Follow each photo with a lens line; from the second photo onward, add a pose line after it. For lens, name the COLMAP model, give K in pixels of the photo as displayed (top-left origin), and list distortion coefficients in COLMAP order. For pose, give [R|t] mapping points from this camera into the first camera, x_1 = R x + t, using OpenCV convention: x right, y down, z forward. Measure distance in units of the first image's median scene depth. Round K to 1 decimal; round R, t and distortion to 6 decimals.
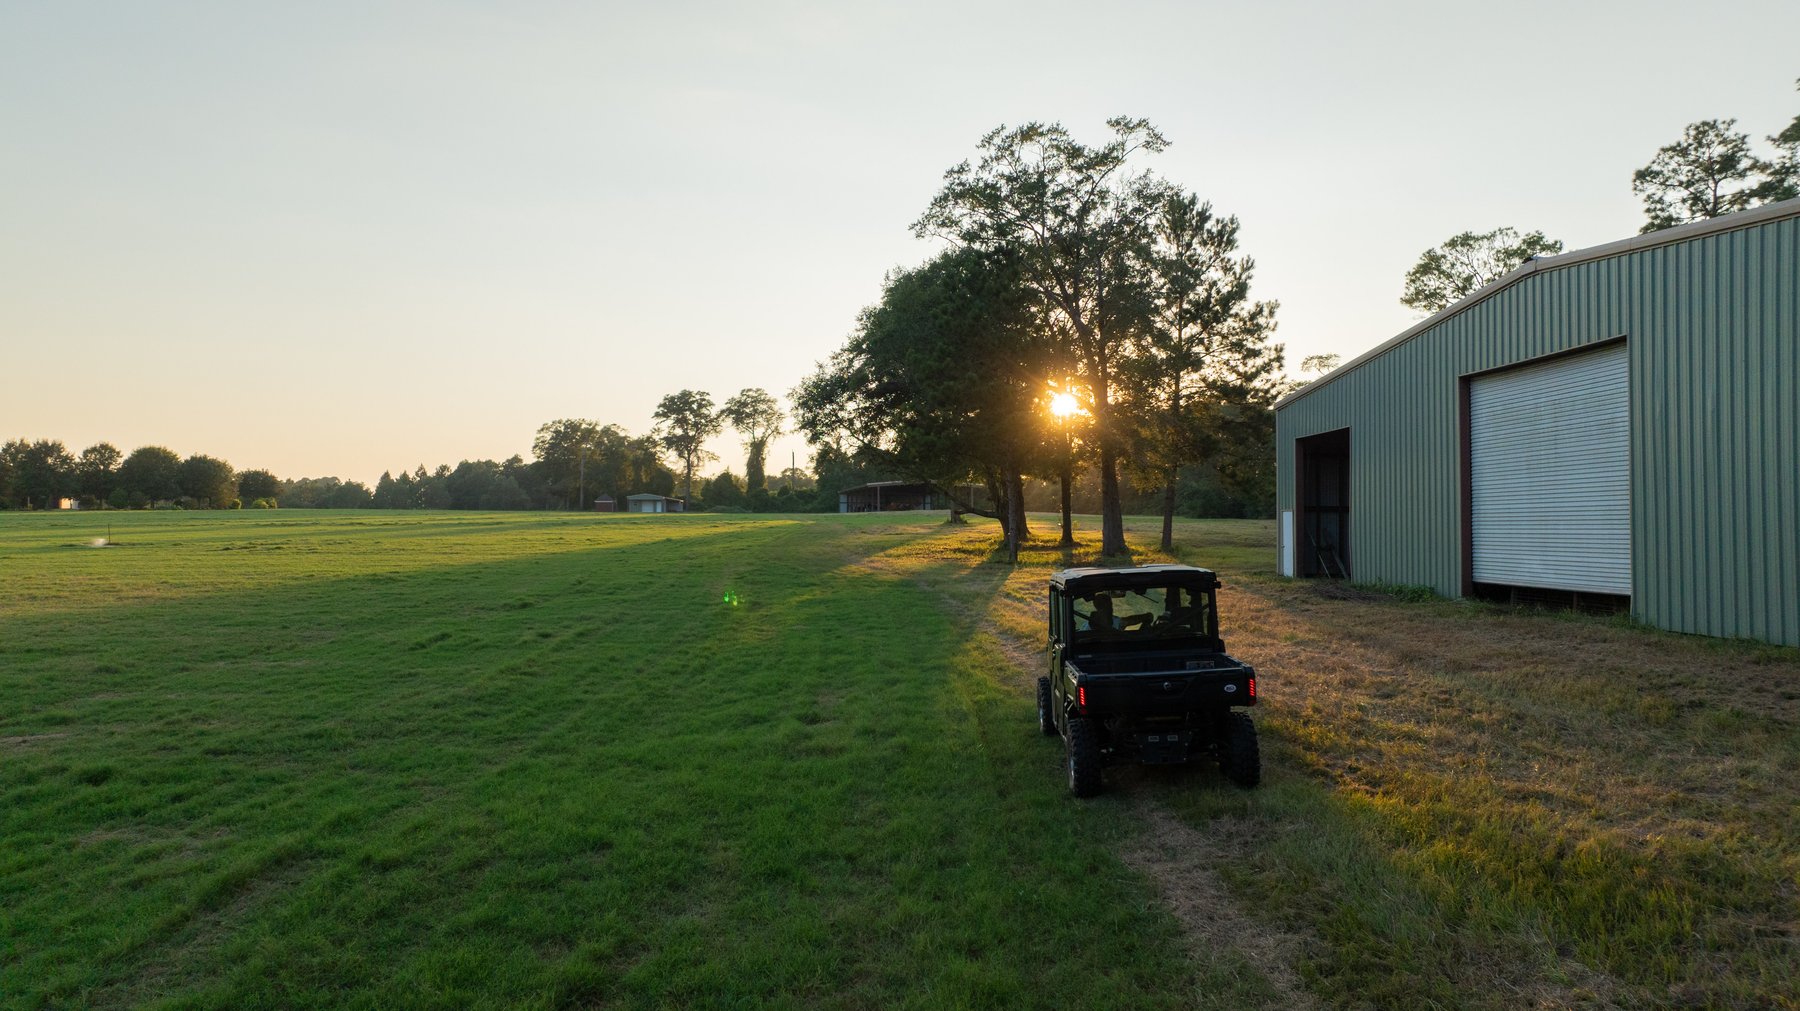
lens RADIAL K [[2113.0, 0, 901.8], [0, 2113.0, 460.6], [0, 0, 1]] dist [-0.013729, -0.021355]
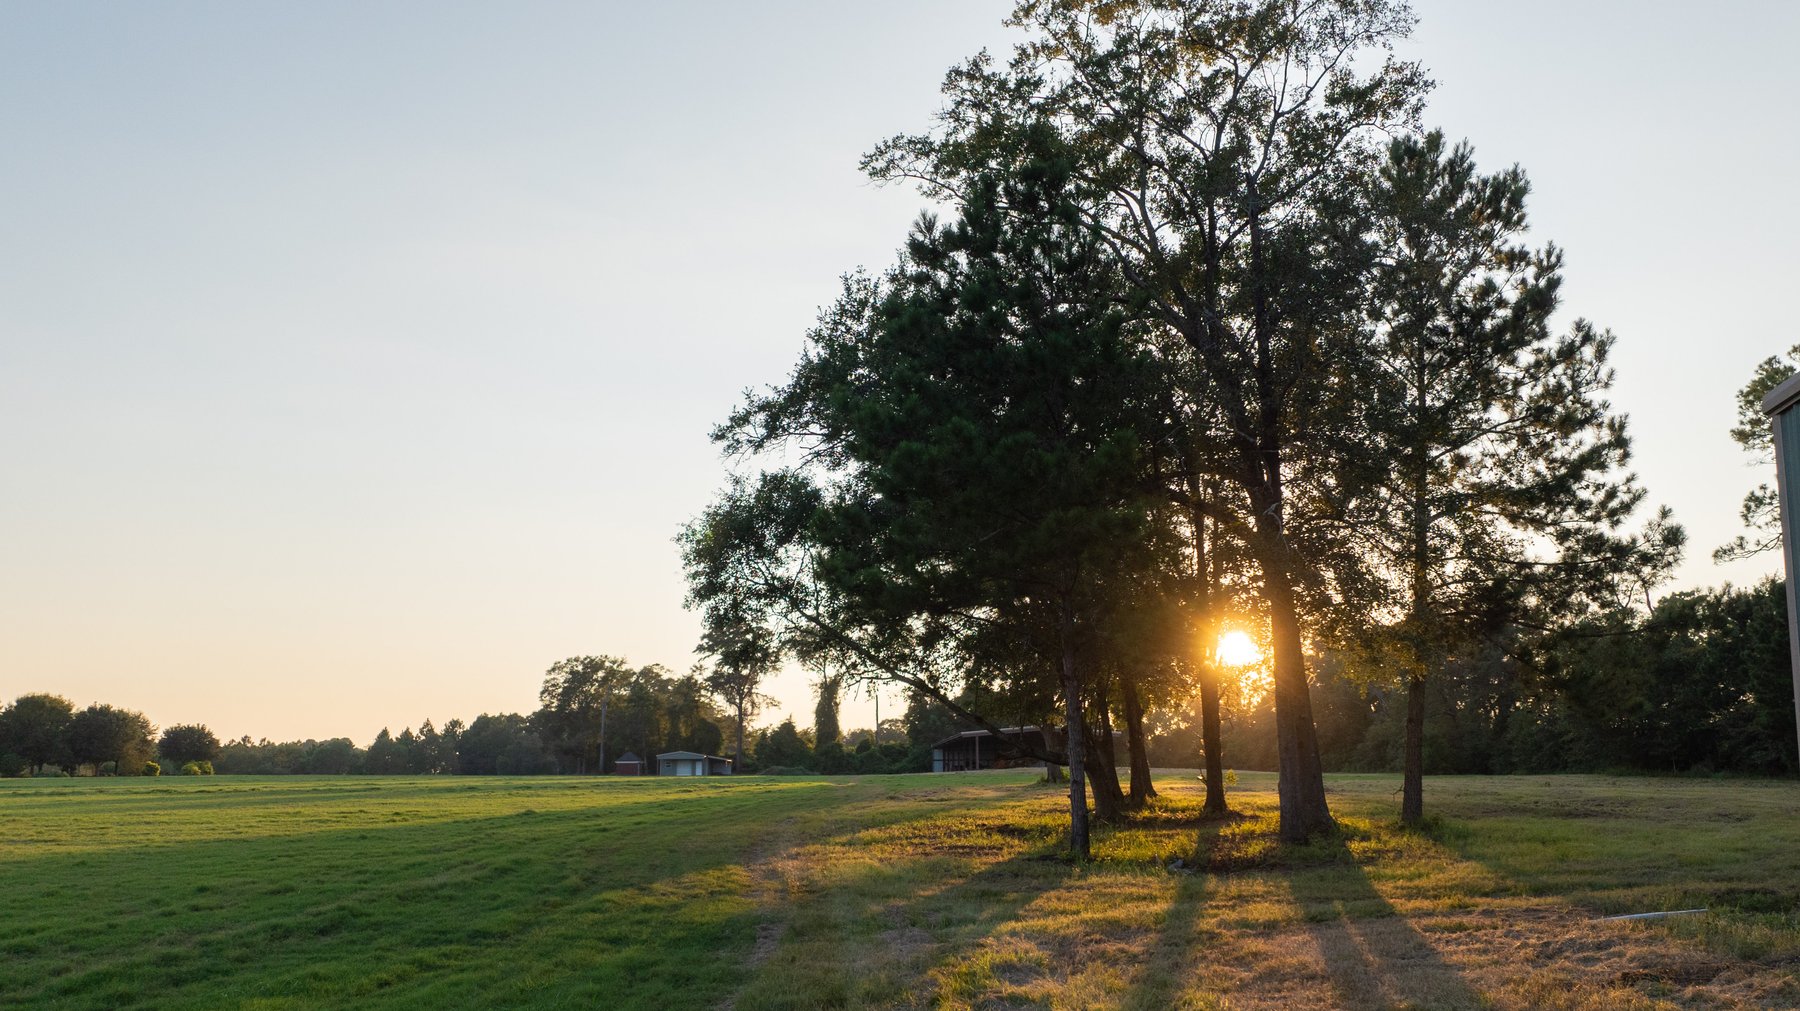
lens RADIAL K [[2113.0, 0, 901.8], [0, 2113.0, 460.6], [0, 0, 1]] dist [-0.013729, -0.021355]
pose [[0.996355, -0.022038, -0.082407, 0.023552], [0.011467, 0.991885, -0.126618, 0.009070], [0.084529, 0.125211, 0.988523, 0.237621]]
